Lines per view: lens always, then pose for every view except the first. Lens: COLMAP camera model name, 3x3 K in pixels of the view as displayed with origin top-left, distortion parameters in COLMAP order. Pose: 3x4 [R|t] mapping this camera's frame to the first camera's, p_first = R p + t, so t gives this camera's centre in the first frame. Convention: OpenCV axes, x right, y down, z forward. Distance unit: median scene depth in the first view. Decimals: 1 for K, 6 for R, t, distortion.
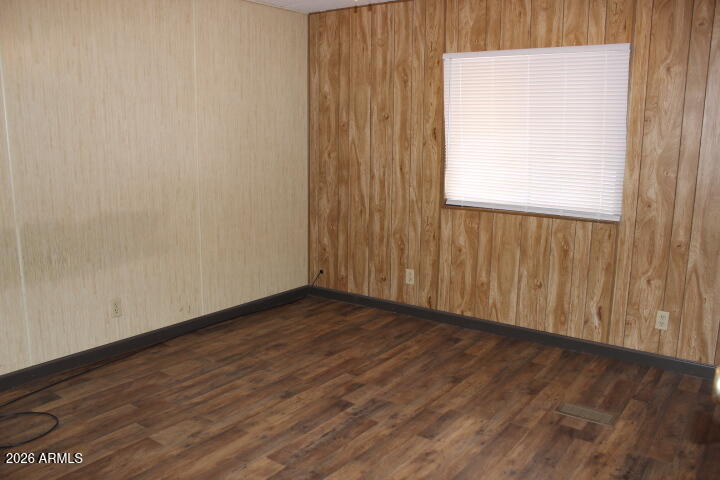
lens RADIAL K [[606.3, 0, 359.2], [0, 606.3, 238.1], [0, 0, 1]] dist [-0.153722, 0.131225]
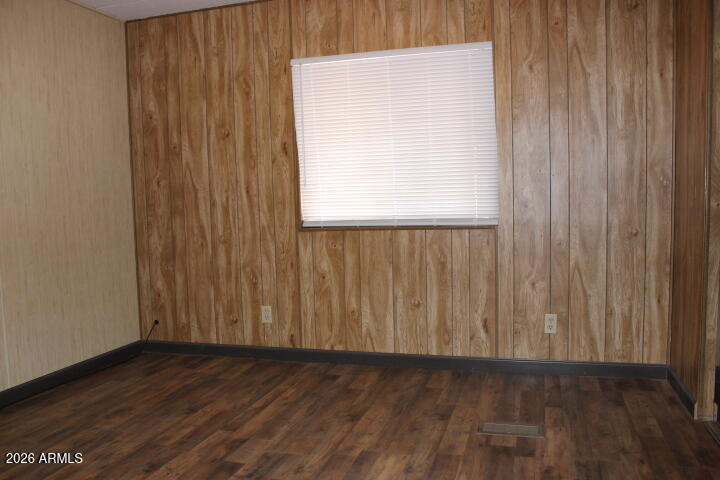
lens RADIAL K [[606.3, 0, 363.0], [0, 606.3, 244.5], [0, 0, 1]] dist [-0.153722, 0.131225]
pose [[0.940399, -0.062984, 0.334191, -0.080758], [0.095193, 0.992168, -0.080878, 0.055532], [-0.326479, 0.107870, 0.939029, 0.153330]]
